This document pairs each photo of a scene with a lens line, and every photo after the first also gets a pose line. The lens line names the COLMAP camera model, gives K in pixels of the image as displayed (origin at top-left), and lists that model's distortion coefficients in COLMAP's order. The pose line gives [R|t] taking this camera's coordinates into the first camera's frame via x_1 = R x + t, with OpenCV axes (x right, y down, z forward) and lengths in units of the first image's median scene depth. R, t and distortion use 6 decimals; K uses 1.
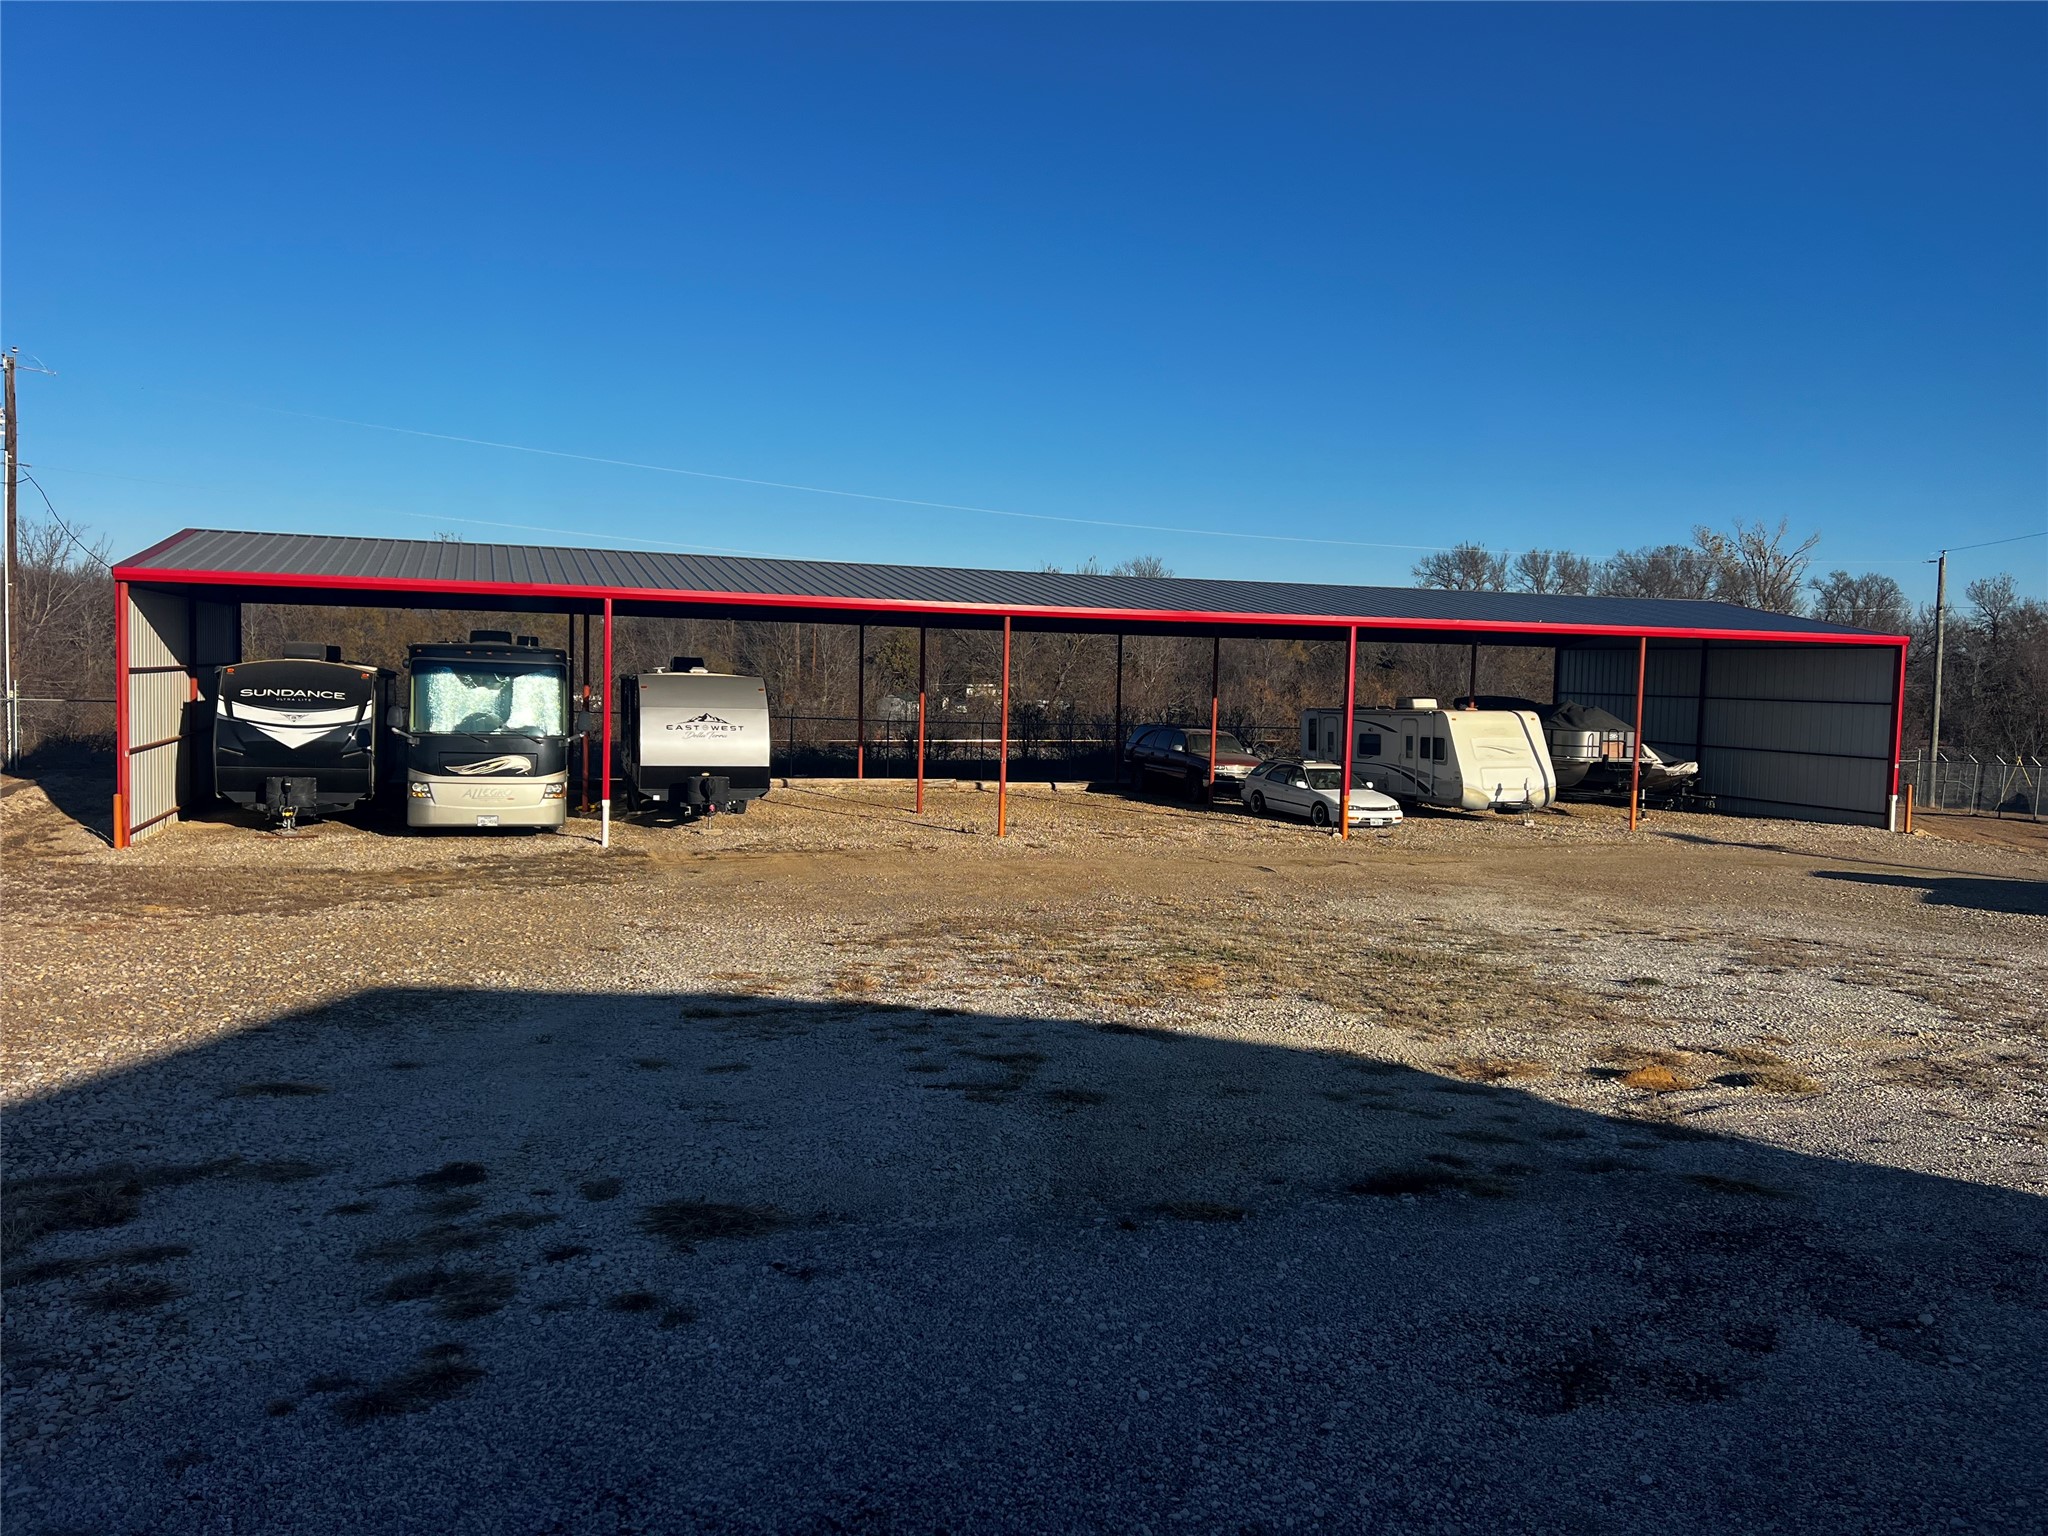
lens RADIAL K [[1548.8, 0, 1018.3], [0, 1548.8, 771.5], [0, 0, 1]] dist [0.007854, -0.004132]
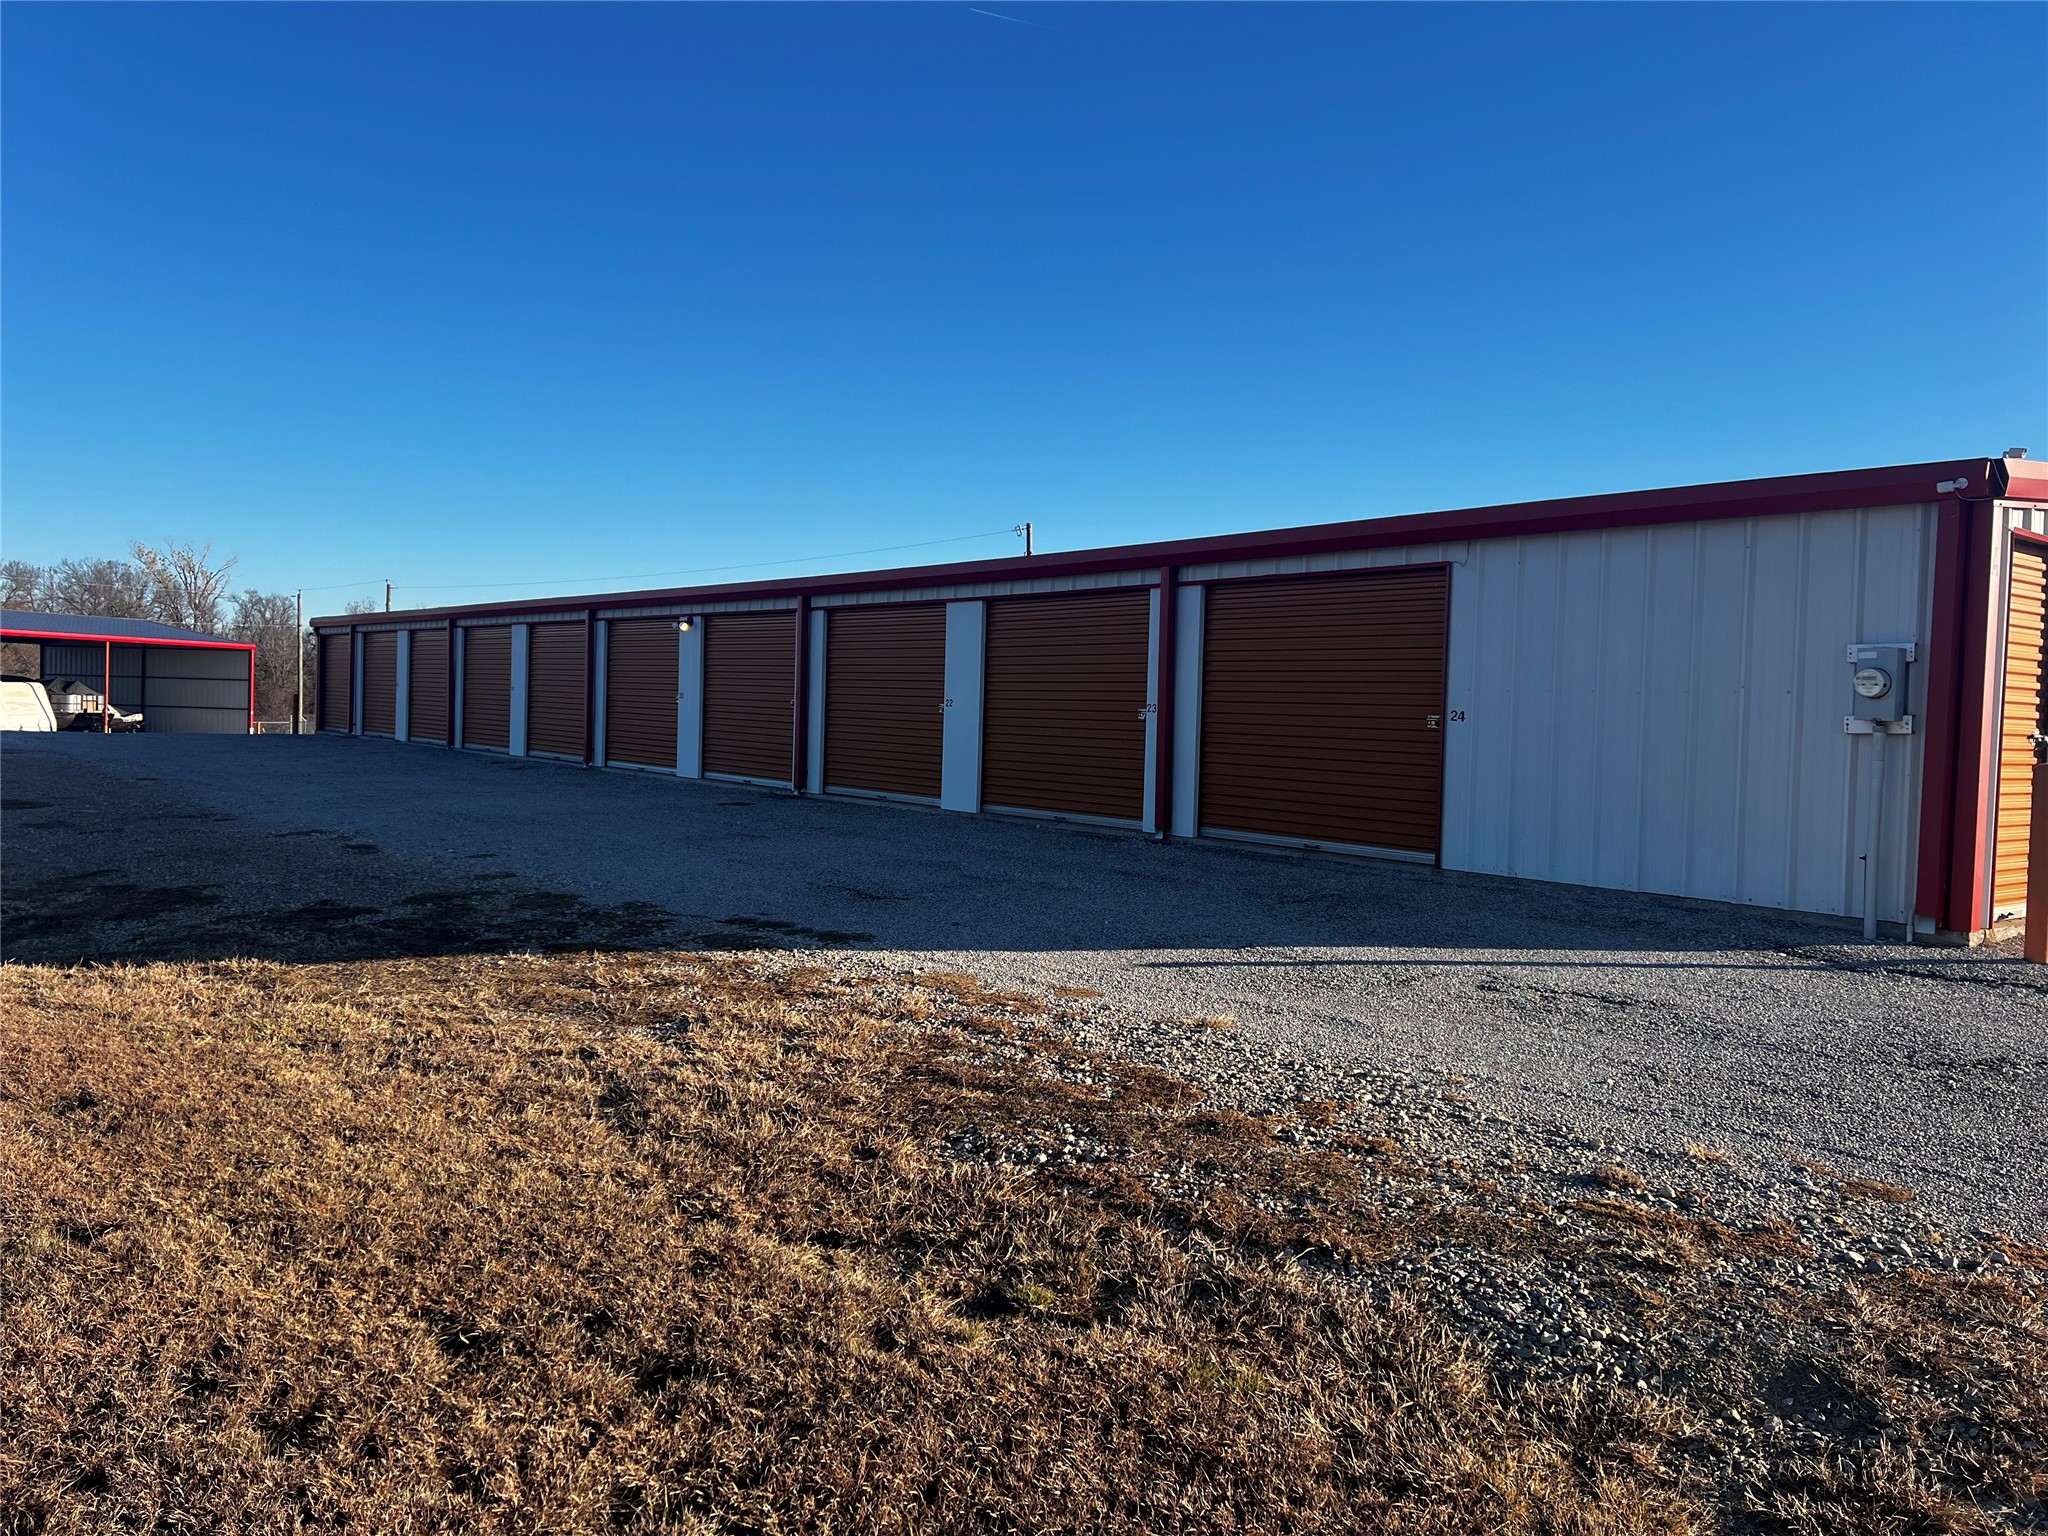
lens RADIAL K [[1548.8, 0, 1015.9], [0, 1548.8, 766.2], [0, 0, 1]] dist [0.007854, -0.004132]
pose [[0.601459, -0.032273, 0.798252, -0.358563], [0.034256, 0.999307, 0.014591, 0.060122], [-0.798169, 0.018569, 0.602147, -0.817150]]
